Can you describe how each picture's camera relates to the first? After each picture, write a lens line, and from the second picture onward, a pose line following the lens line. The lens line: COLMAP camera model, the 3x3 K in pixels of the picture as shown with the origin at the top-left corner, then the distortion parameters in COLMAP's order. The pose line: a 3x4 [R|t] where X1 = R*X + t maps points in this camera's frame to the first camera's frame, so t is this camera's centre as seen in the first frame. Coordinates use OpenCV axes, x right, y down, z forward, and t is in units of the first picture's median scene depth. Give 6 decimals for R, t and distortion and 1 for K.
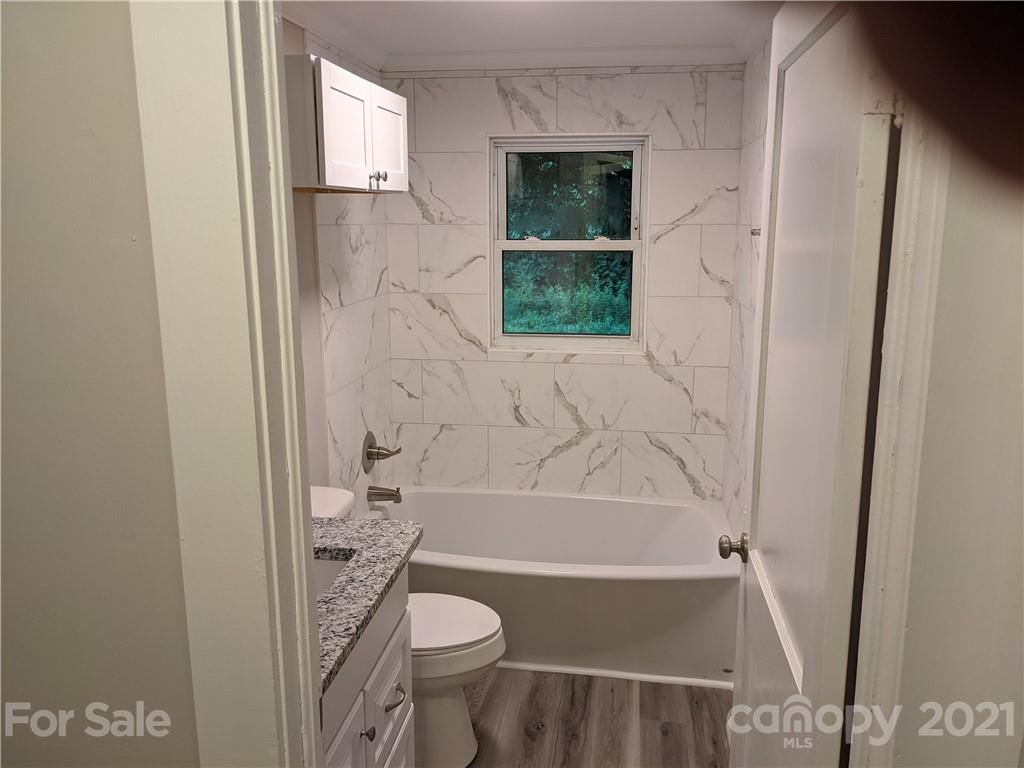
lens RADIAL K [[814.2, 0, 504.4], [0, 814.2, 376.6], [0, 0, 1]] dist [0.034259, -0.063026]
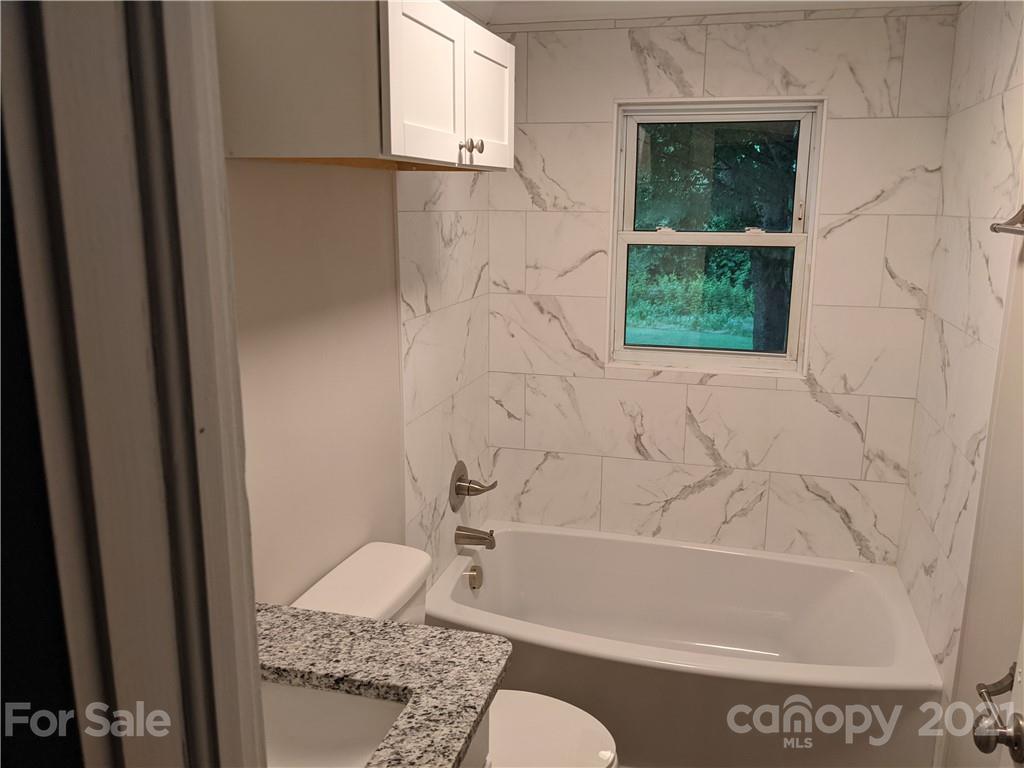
lens RADIAL K [[814.2, 0, 511.5], [0, 814.2, 386.6], [0, 0, 1]] dist [0.034259, -0.063026]
pose [[0.991709, 0.036633, -0.123176, -0.012948], [-0.033188, 0.999002, 0.029903, -0.034017], [0.124148, -0.025567, 0.991934, 0.176867]]
